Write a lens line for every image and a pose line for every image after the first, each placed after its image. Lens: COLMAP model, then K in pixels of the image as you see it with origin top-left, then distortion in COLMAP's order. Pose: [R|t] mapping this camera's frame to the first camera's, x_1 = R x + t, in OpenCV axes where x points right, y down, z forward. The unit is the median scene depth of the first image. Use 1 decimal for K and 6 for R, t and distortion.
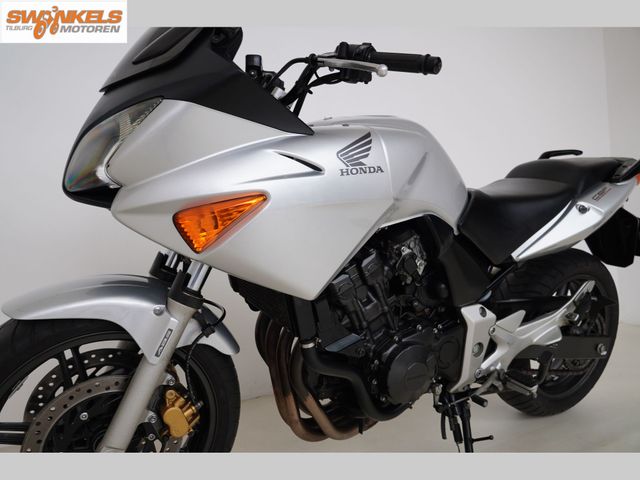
lens RADIAL K [[492.7, 0, 321.5], [0, 492.7, 246.6], [0, 0, 1]] dist [-0.033286, 0.009861]
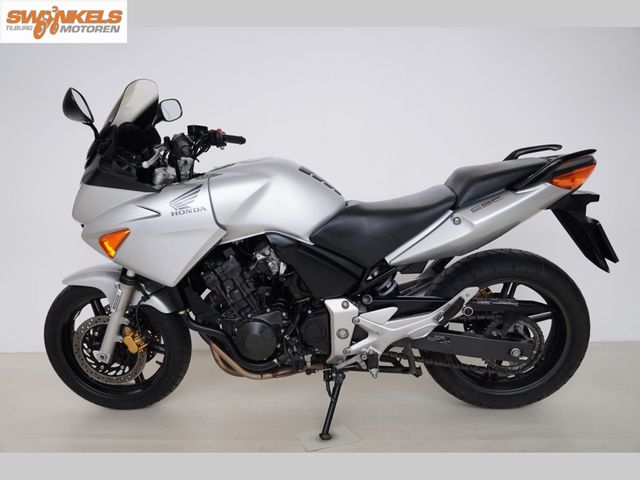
lens RADIAL K [[492.7, 0, 318.3], [0, 492.7, 236.2], [0, 0, 1]] dist [-0.033286, 0.009861]
pose [[0.814431, 0.036634, -0.579102, 1.016388], [0.009259, 0.997058, 0.076094, -0.141796], [0.580186, -0.067335, 0.811696, -0.054805]]
